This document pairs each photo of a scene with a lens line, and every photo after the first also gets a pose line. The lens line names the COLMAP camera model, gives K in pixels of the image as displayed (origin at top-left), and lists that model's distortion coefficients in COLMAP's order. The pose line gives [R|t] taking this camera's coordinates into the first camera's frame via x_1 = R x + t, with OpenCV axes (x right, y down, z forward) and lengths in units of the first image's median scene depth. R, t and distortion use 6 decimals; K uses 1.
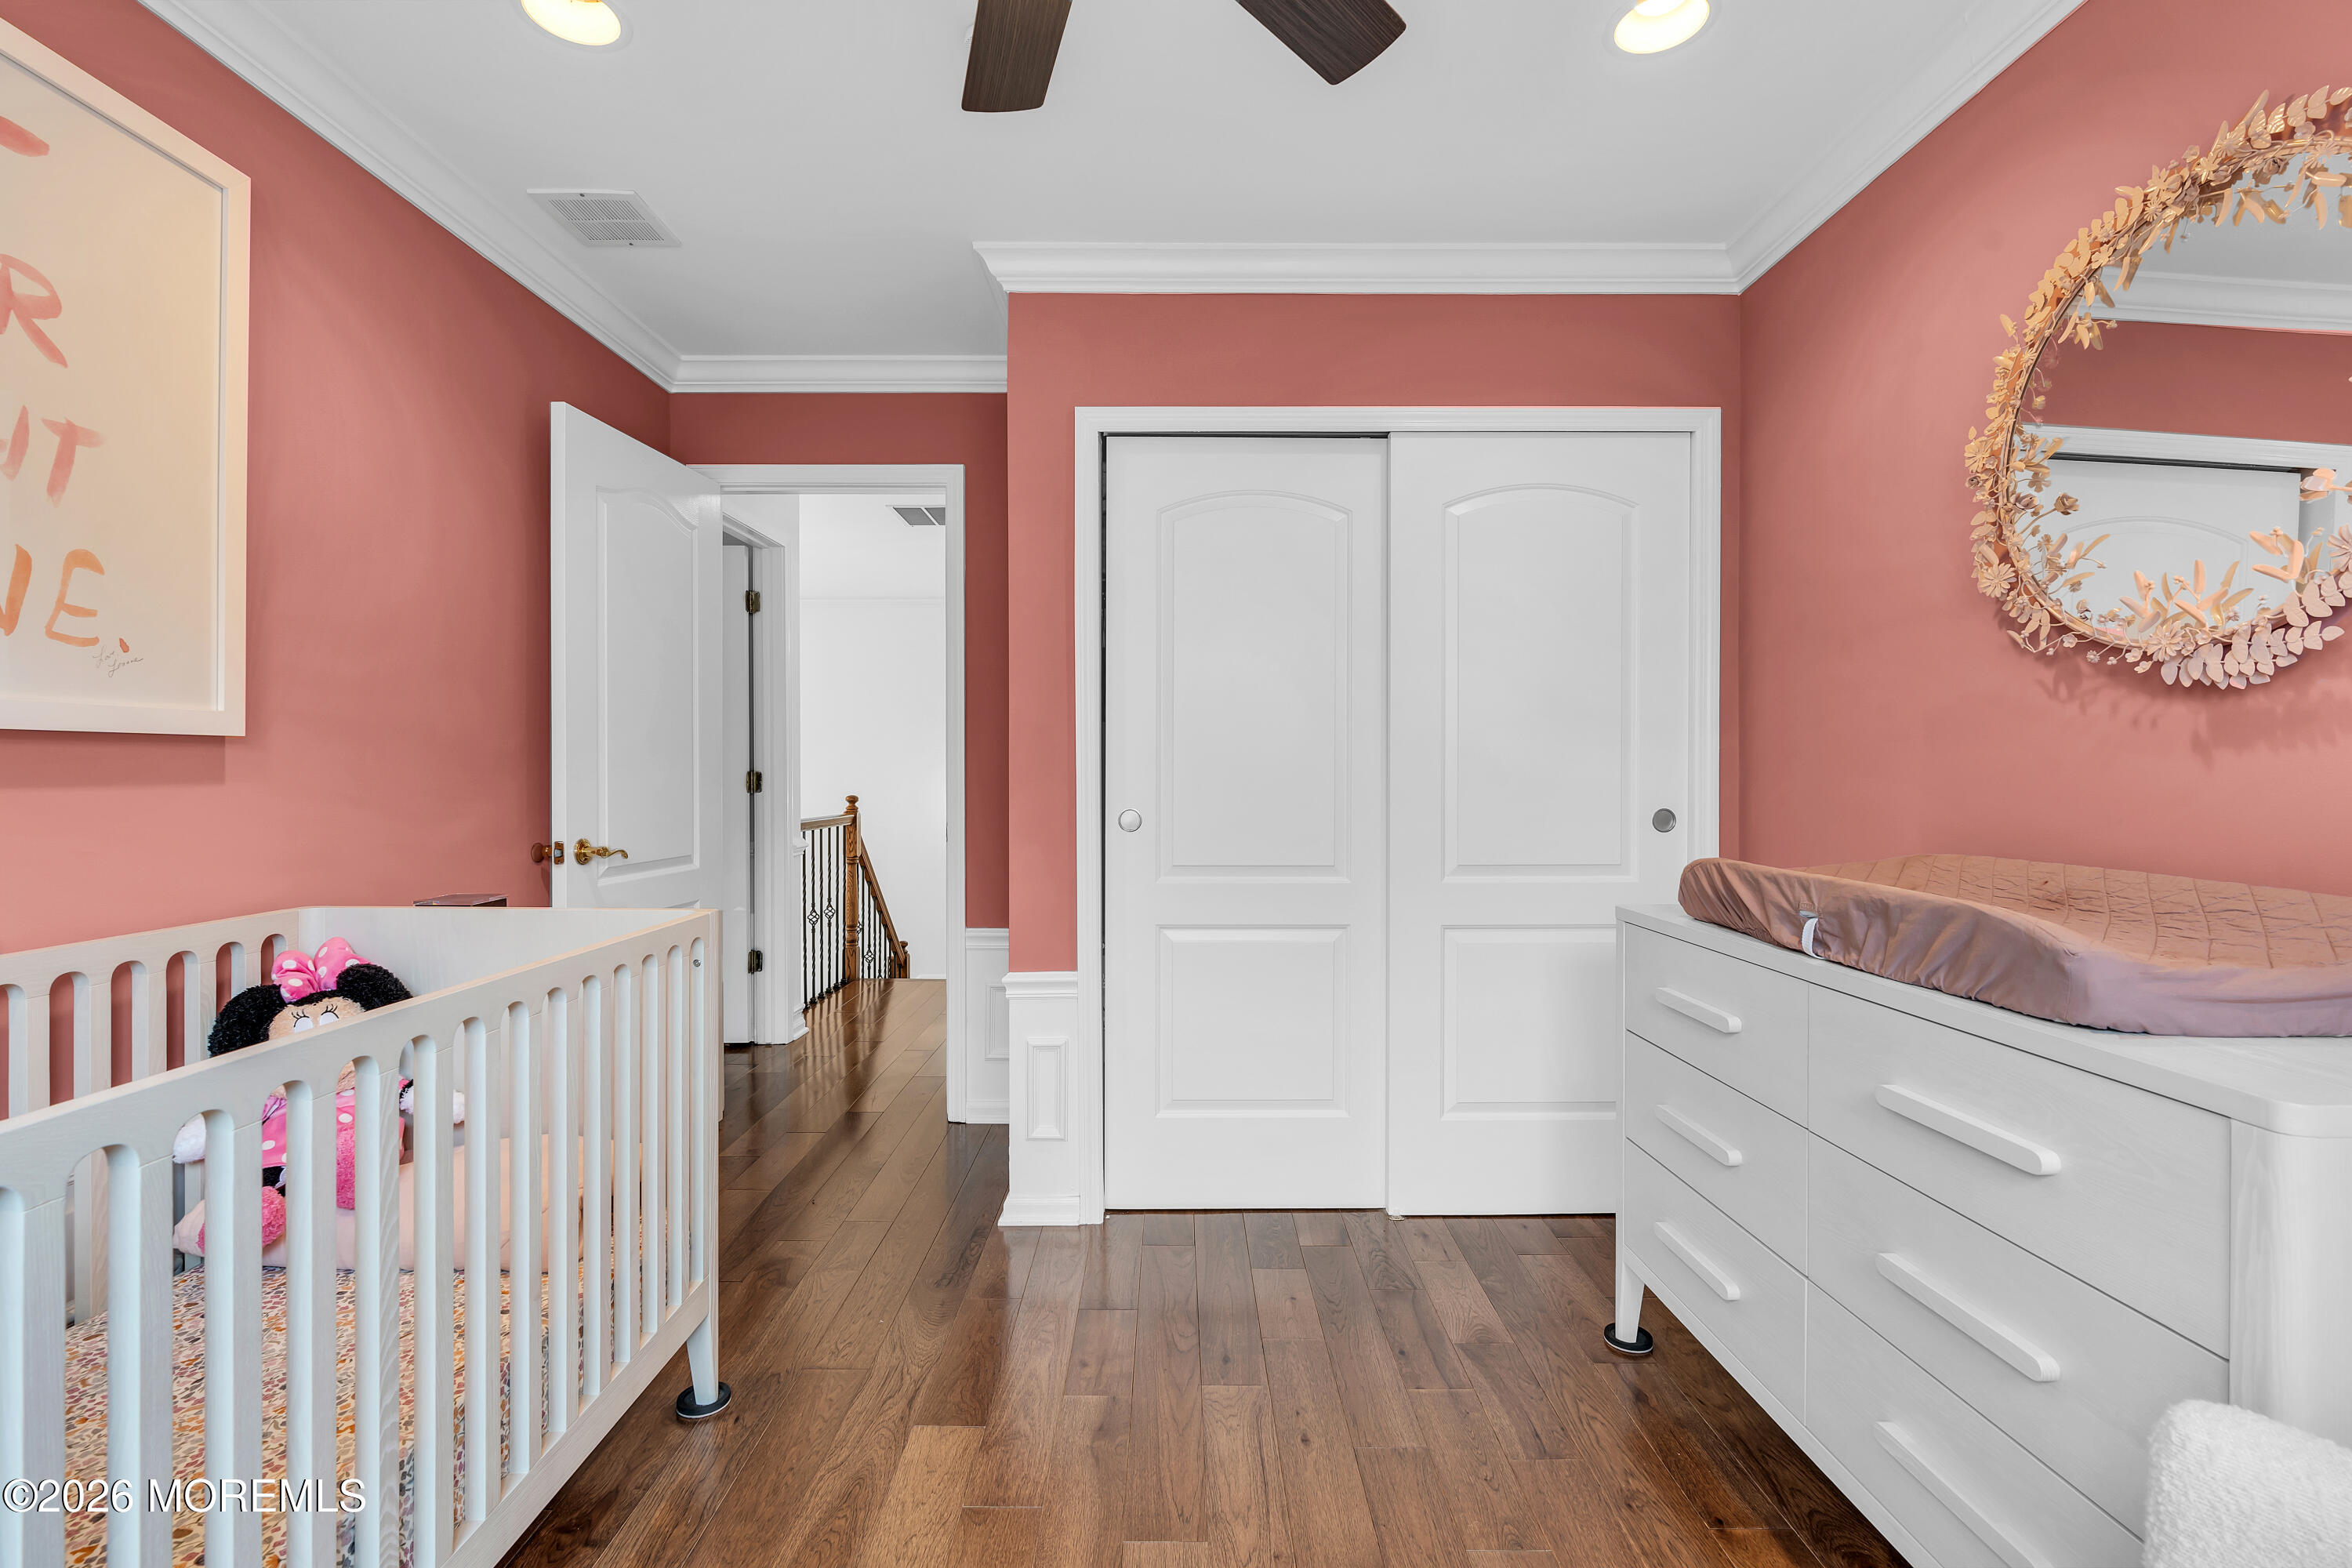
lens RADIAL K [[1067.8, 0, 1177.4], [0, 1067.8, 777.2], [0, 0, 1]] dist [-0.003035, 0.001565]
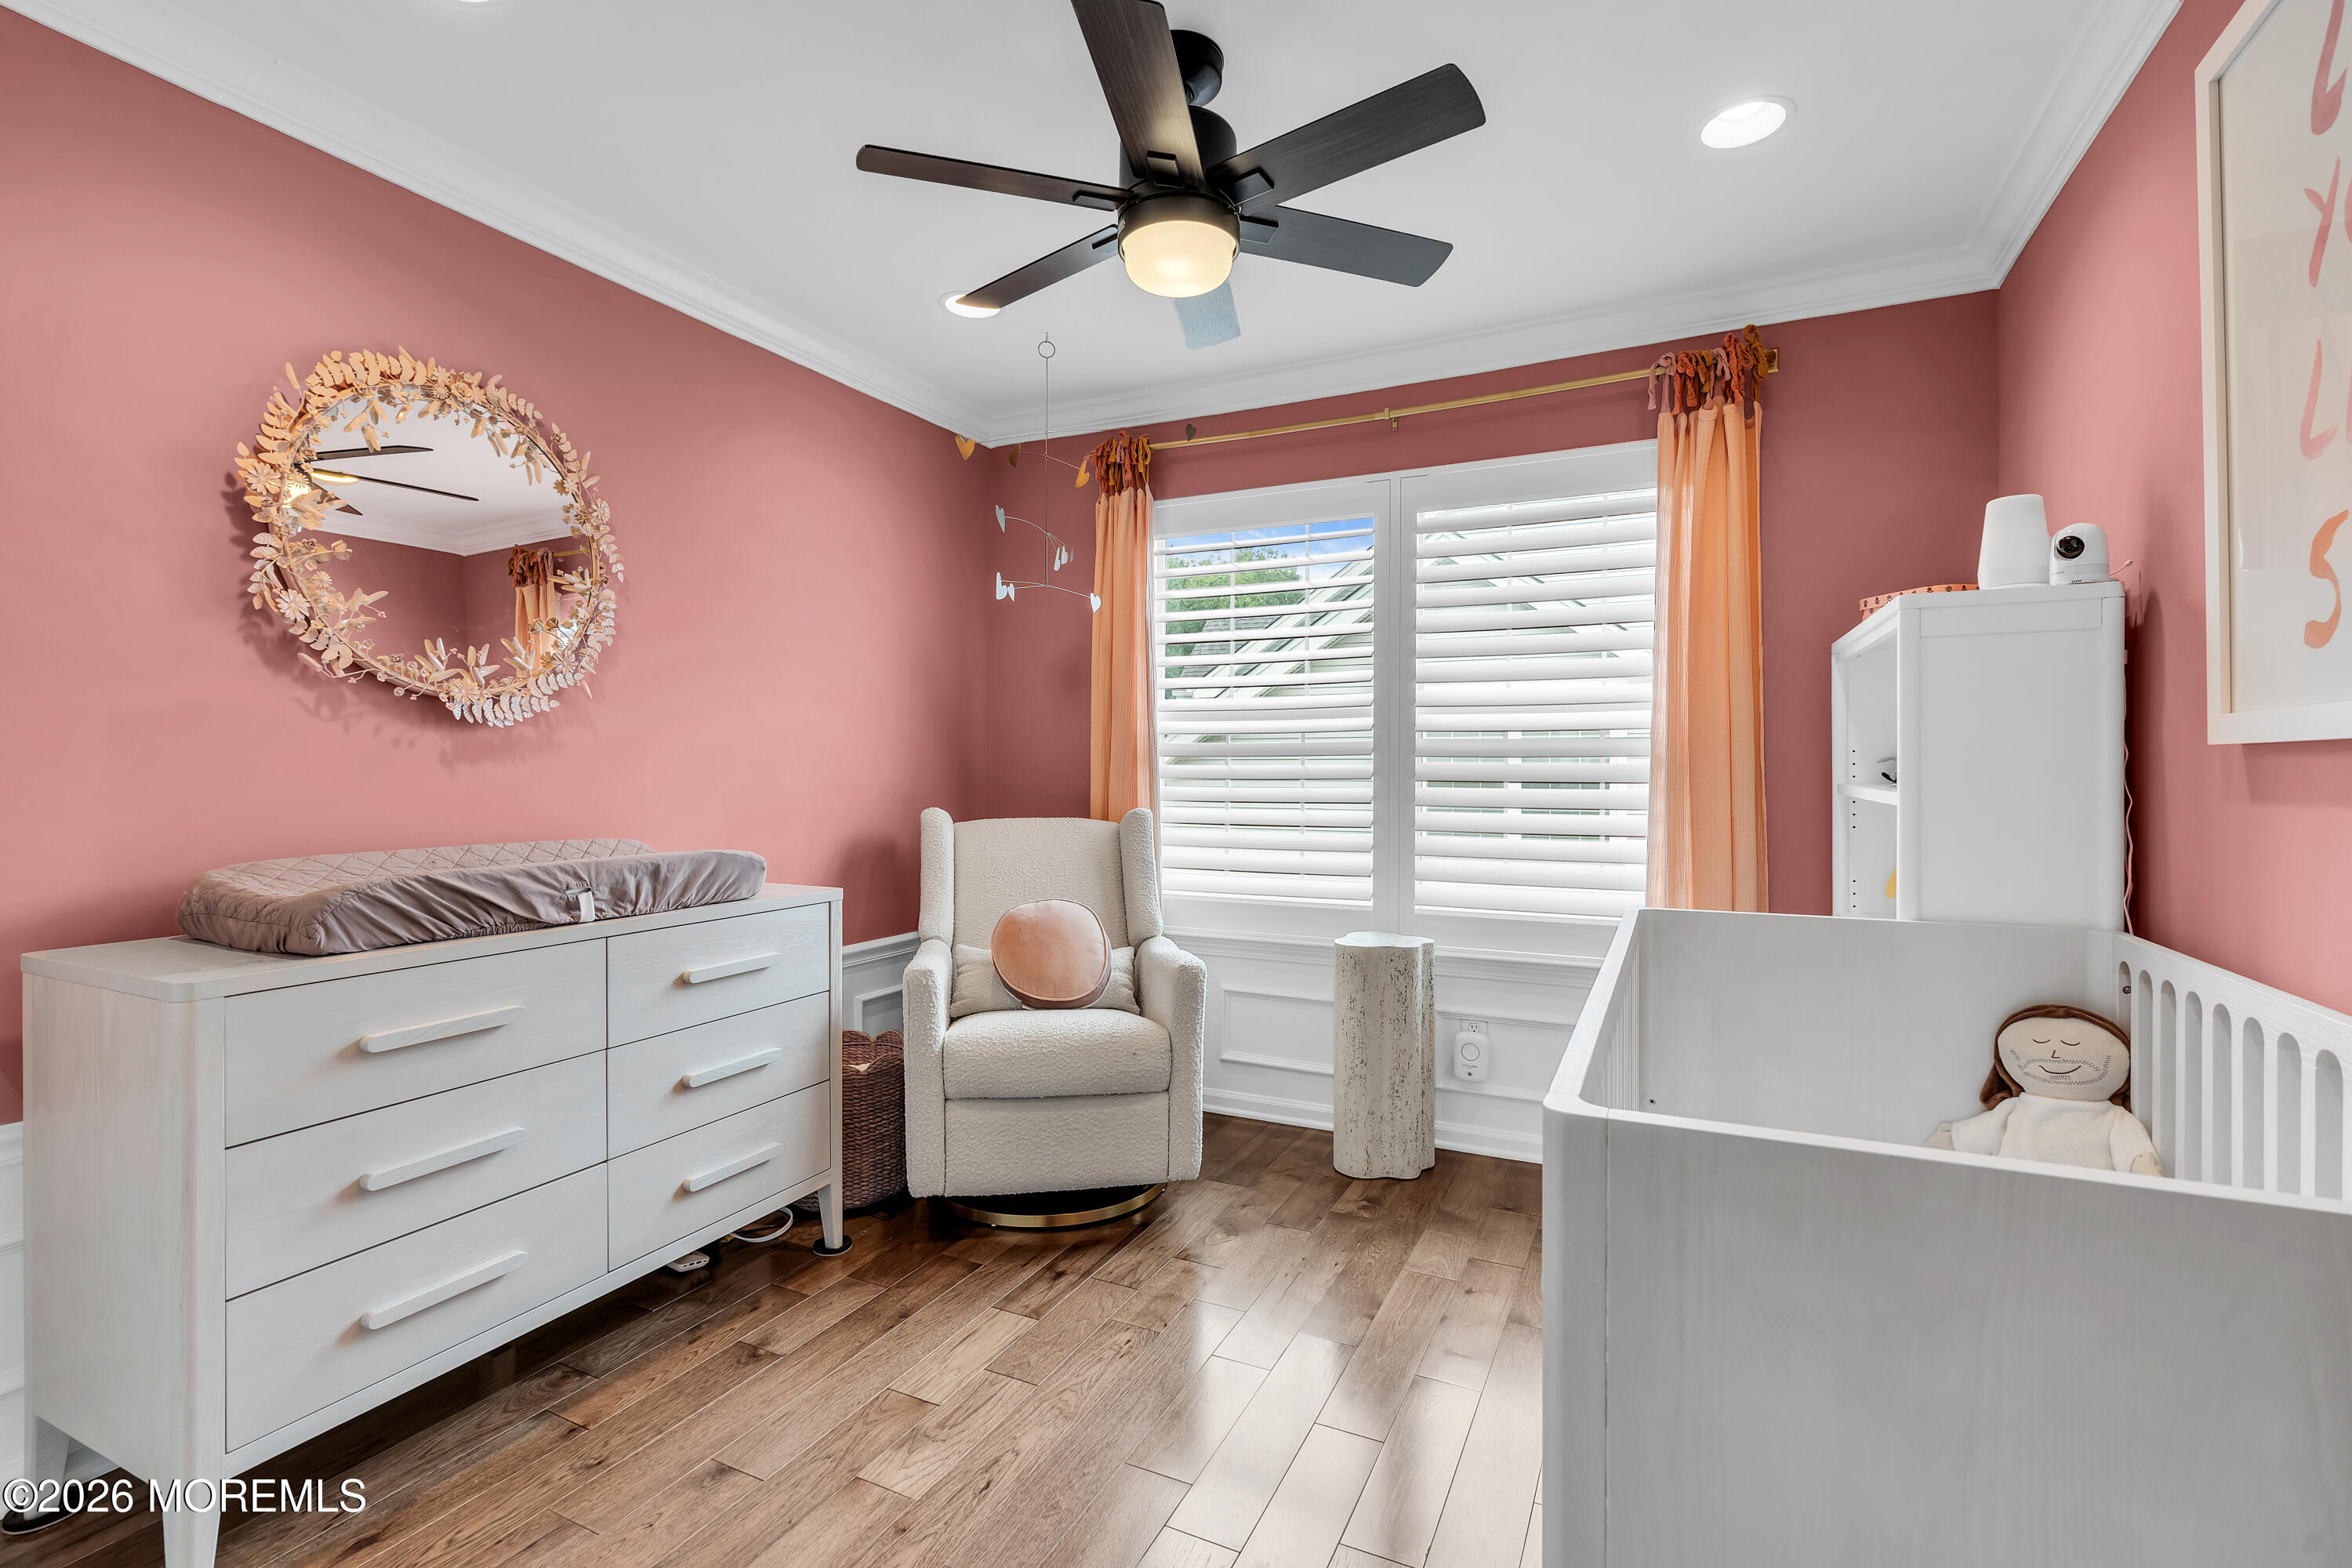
lens RADIAL K [[1067.8, 0, 1173.8], [0, 1067.8, 769.0], [0, 0, 1]] dist [-0.003035, 0.001565]
pose [[-0.898750, -0.011117, 0.438320, -0.558616], [-0.006947, 0.999914, 0.011116, -0.036925], [-0.438405, 0.006945, -0.898750, 1.685130]]
